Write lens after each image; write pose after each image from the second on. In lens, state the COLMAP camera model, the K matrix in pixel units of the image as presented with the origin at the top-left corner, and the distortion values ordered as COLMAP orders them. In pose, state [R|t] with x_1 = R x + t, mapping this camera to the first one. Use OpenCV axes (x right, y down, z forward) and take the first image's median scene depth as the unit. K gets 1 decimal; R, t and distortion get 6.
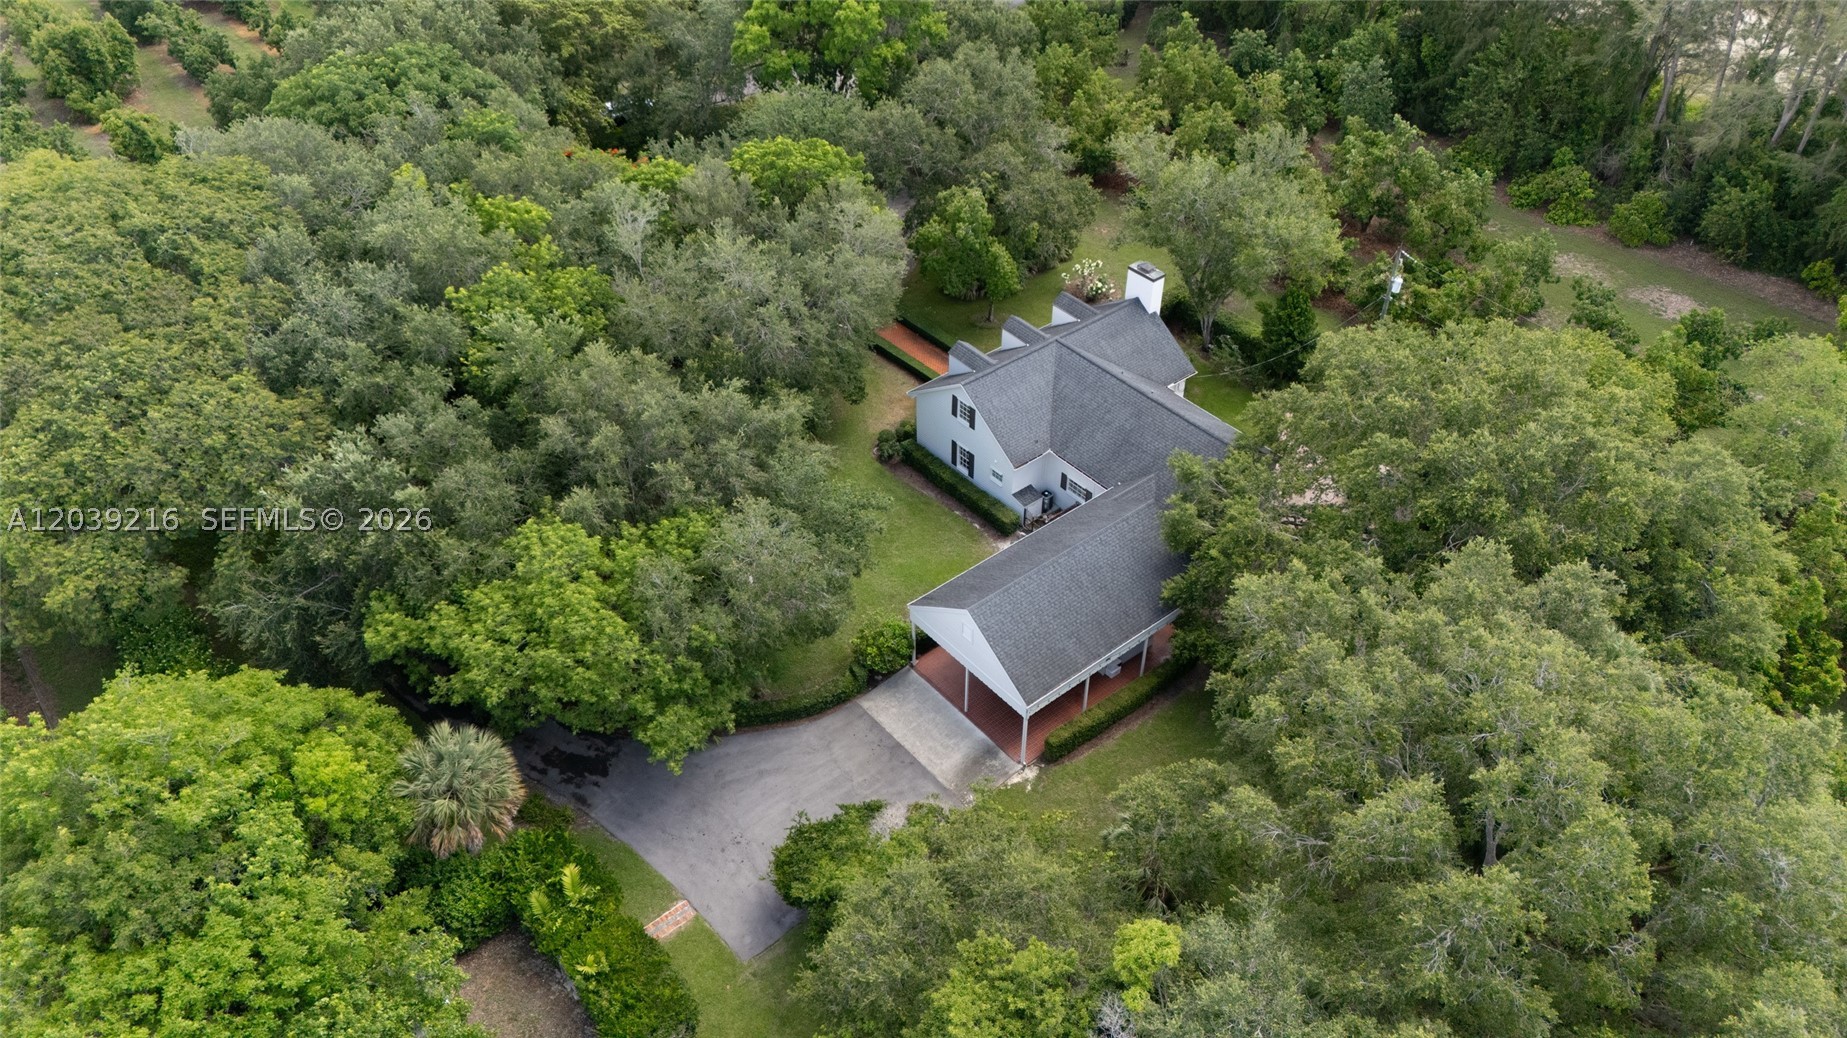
lens RADIAL K [[1372.6, 0, 923.5], [0, 1372.6, 519.0], [0, 0, 1]] dist [0.068566, -0.069363]
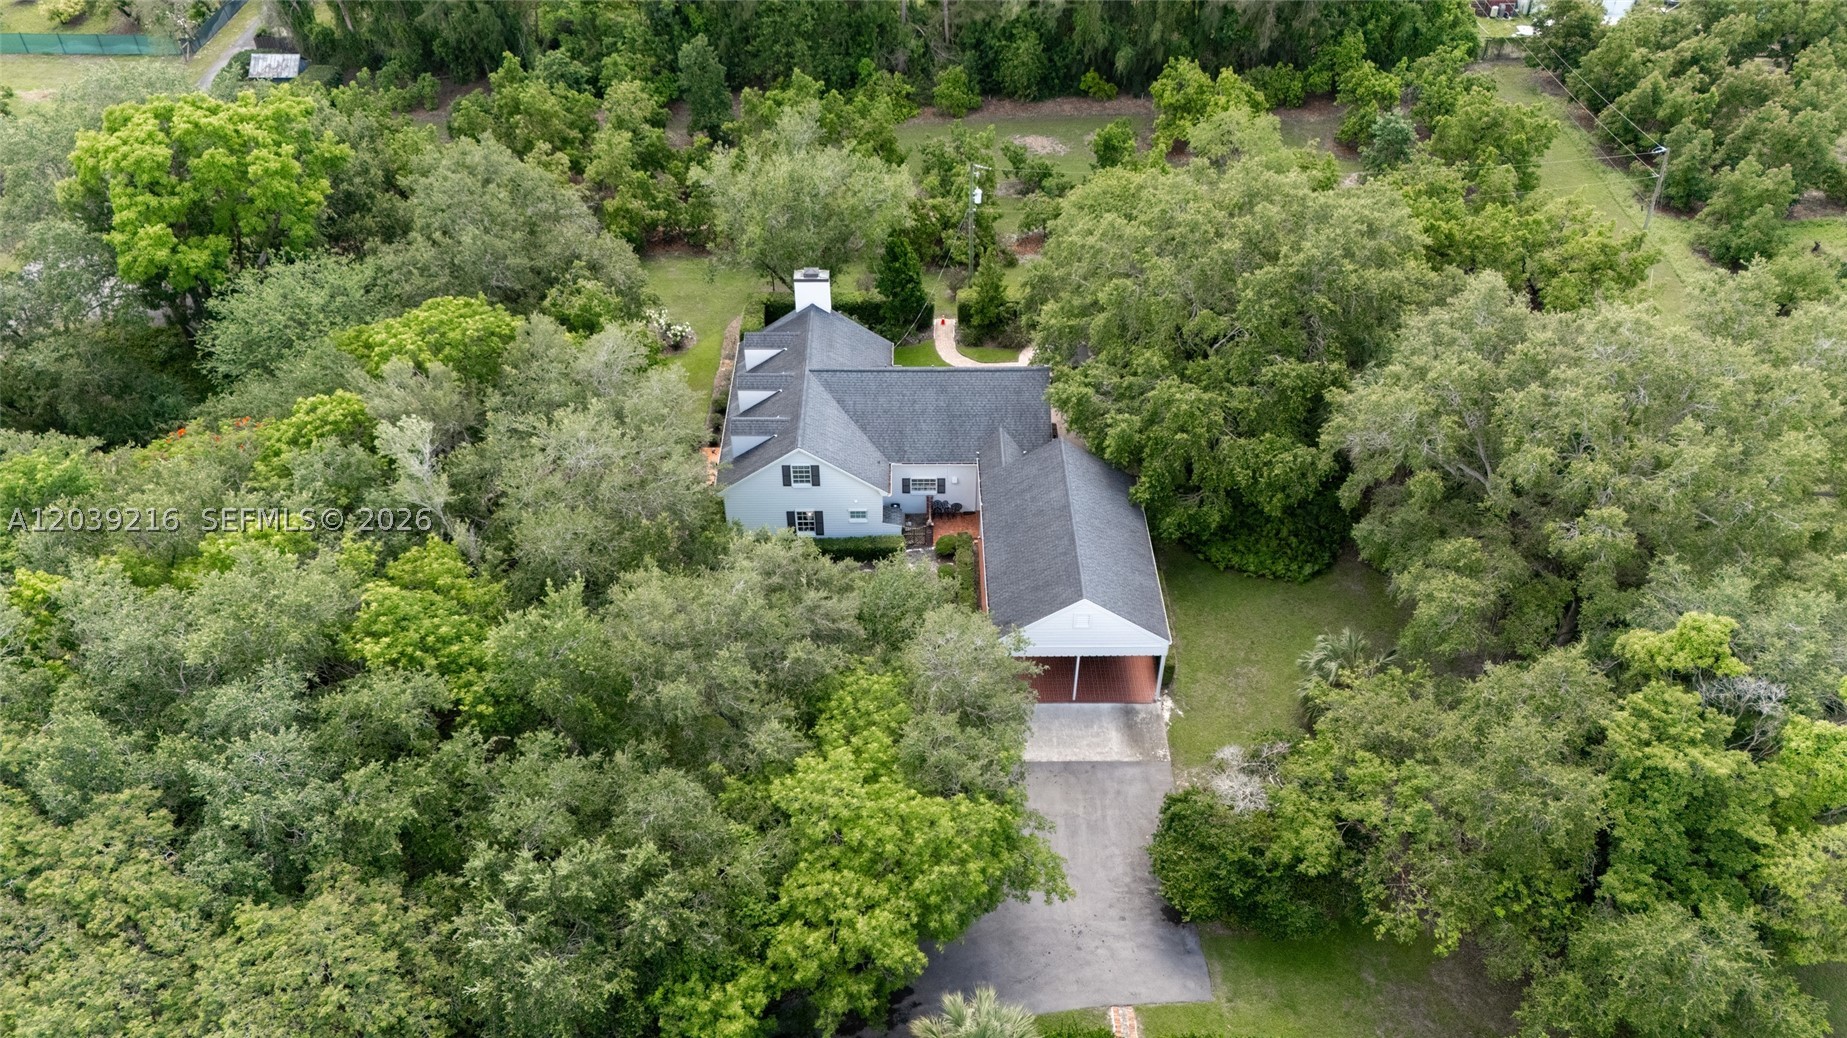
lens RADIAL K [[1372.6, 0, 923.5], [0, 1372.6, 519.0], [0, 0, 1]] dist [0.068566, -0.069363]
pose [[0.629759, -0.504994, 0.590241, -0.490778], [0.502578, 0.844264, 0.186102, -0.186191], [-0.592299, 0.179443, 0.785482, 0.213775]]
